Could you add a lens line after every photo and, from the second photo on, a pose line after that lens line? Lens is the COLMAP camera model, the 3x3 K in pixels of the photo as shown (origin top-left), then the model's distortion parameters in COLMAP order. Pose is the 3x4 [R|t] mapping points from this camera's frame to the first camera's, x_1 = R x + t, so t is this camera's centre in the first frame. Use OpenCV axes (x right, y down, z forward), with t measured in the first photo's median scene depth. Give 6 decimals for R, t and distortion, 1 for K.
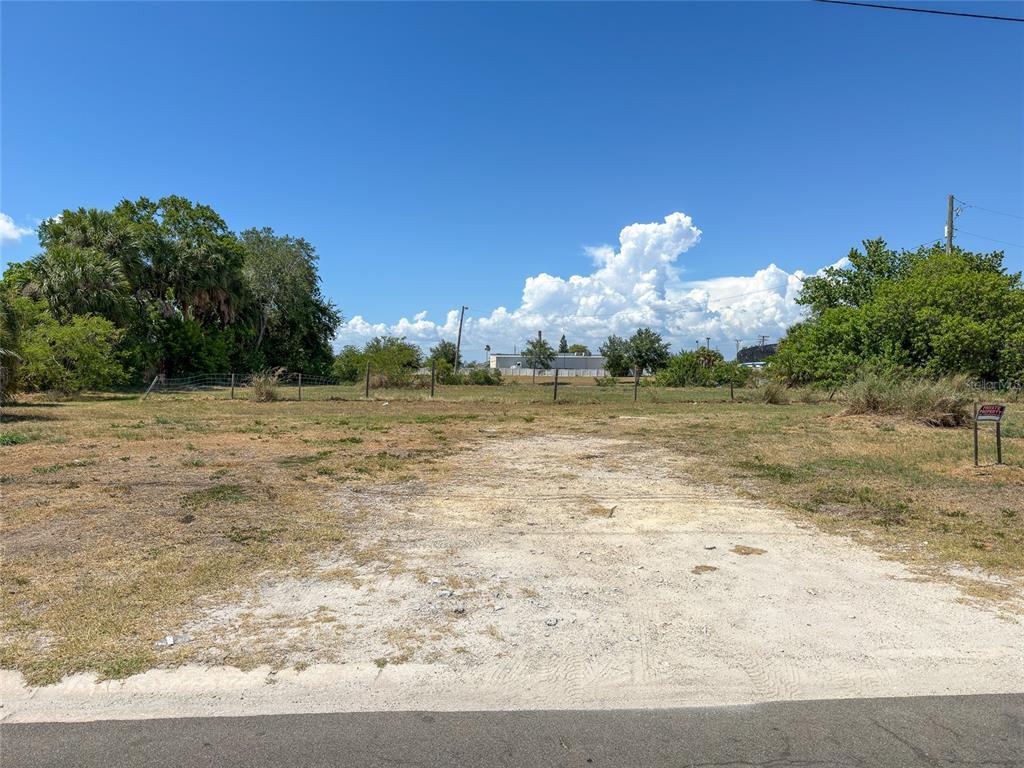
lens RADIAL K [[725.5, 0, 512.0], [0, 725.5, 384.0], [0, 0, 1]] dist [0.073534, -0.121384]
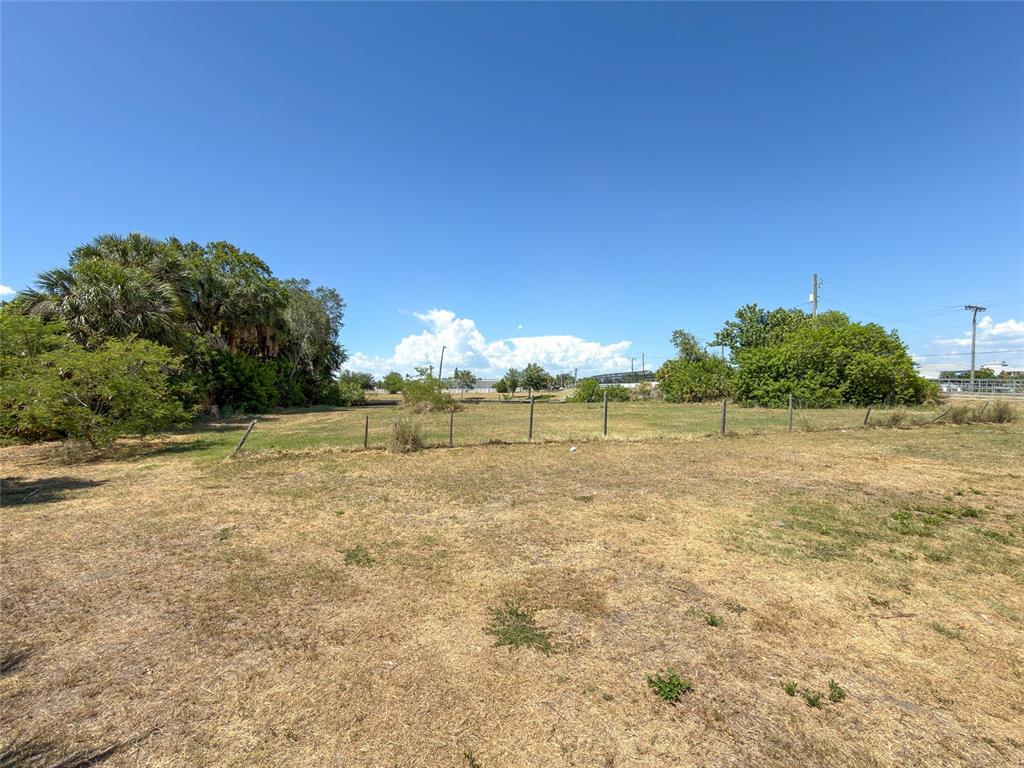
lens RADIAL K [[407.0, 0, 512.3], [0, 407.0, 380.6], [0, 0, 1]] dist [0.000870, -0.000109]
pose [[0.971022, -0.009288, 0.238810, -0.177289], [0.017990, 0.999250, -0.034284, -0.017087], [-0.238312, 0.037587, 0.970461, 0.298480]]
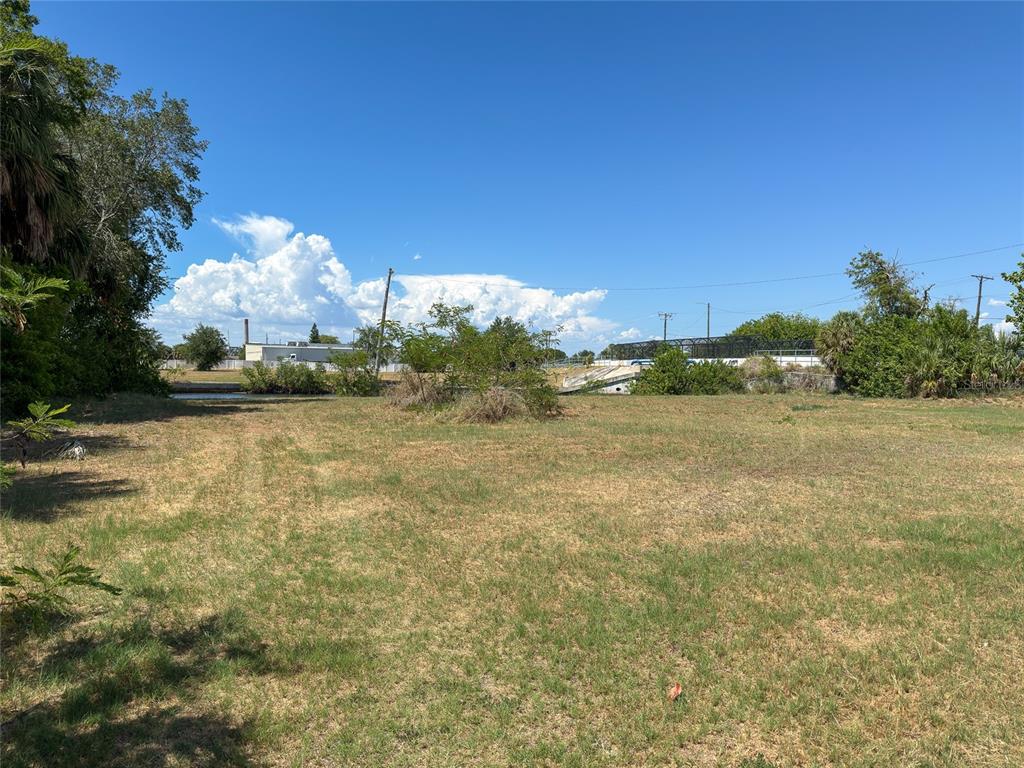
lens RADIAL K [[713.5, 0, 512.0], [0, 713.5, 384.0], [0, 0, 1]] dist [0.079340, -0.102659]
pose [[0.921421, -0.004491, 0.388539, -0.300157], [0.000225, 0.999939, 0.011026, -0.017295], [-0.388565, -0.010072, 0.921366, 0.523971]]
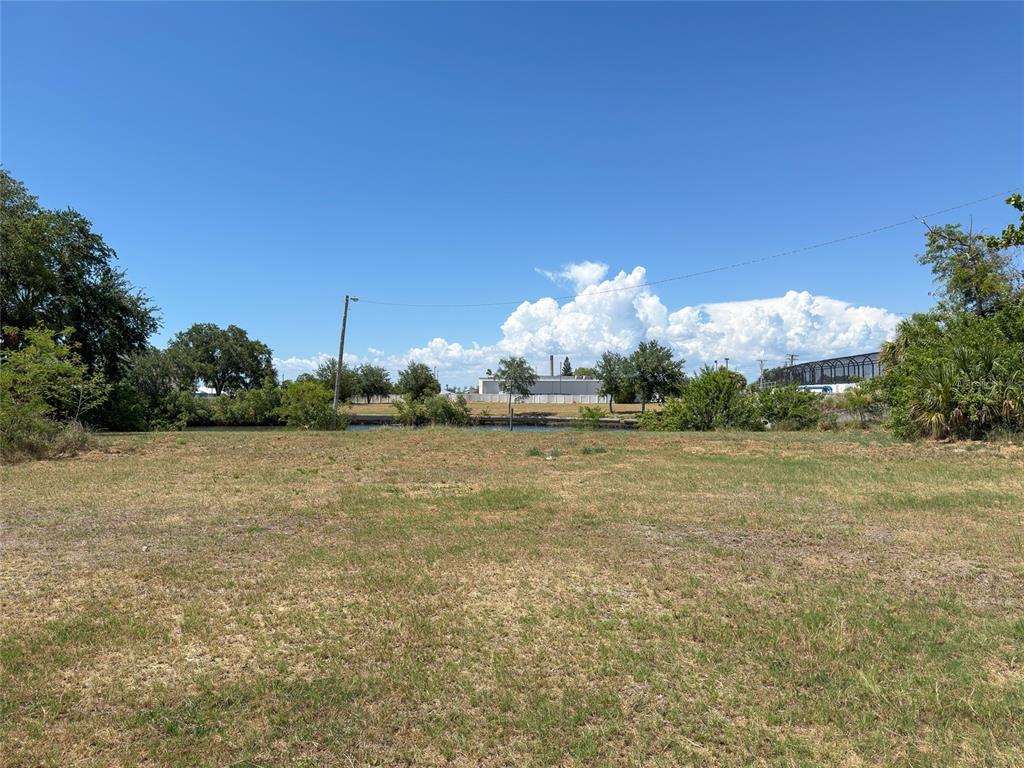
lens RADIAL K [[713.5, 0, 512.0], [0, 713.5, 384.0], [0, 0, 1]] dist [0.079340, -0.102659]
pose [[0.999766, -0.007336, -0.020359, 0.117755], [0.006633, 0.999386, -0.034404, -0.015740], [0.020599, 0.034261, 0.999201, 0.560252]]
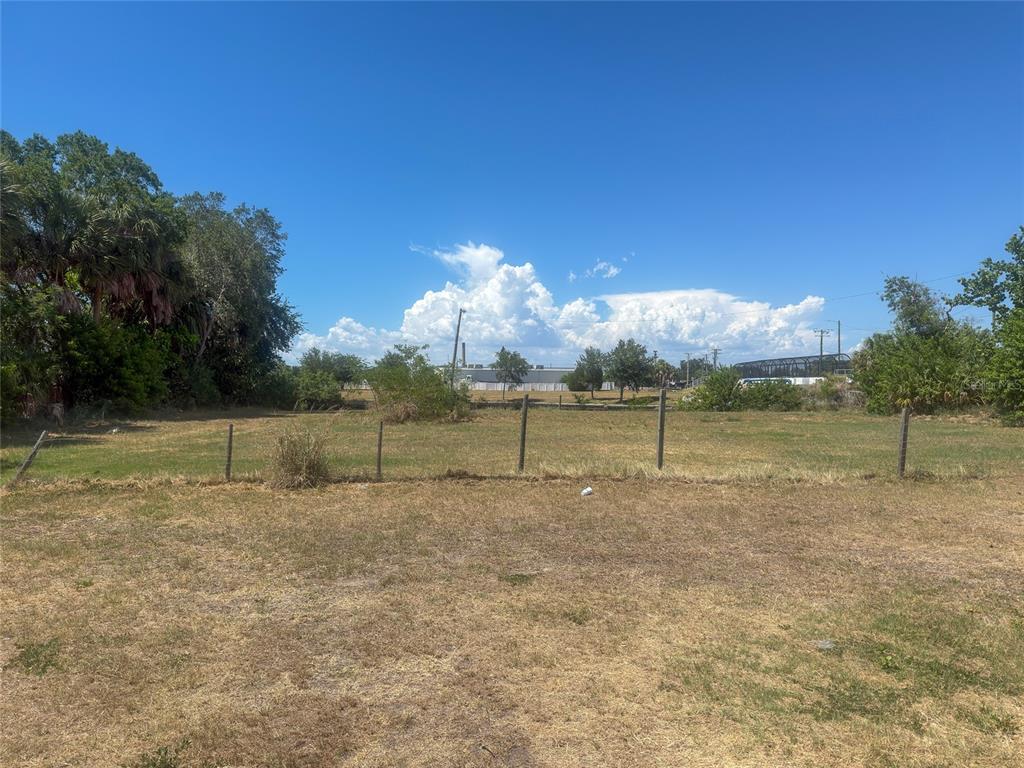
lens RADIAL K [[713.5, 0, 512.0], [0, 713.5, 384.0], [0, 0, 1]] dist [0.079340, -0.102659]
pose [[0.993697, -0.000298, 0.112099, -0.138595], [0.002046, 0.999878, -0.015485, -0.016174], [-0.112080, 0.015617, 0.993576, 0.293149]]
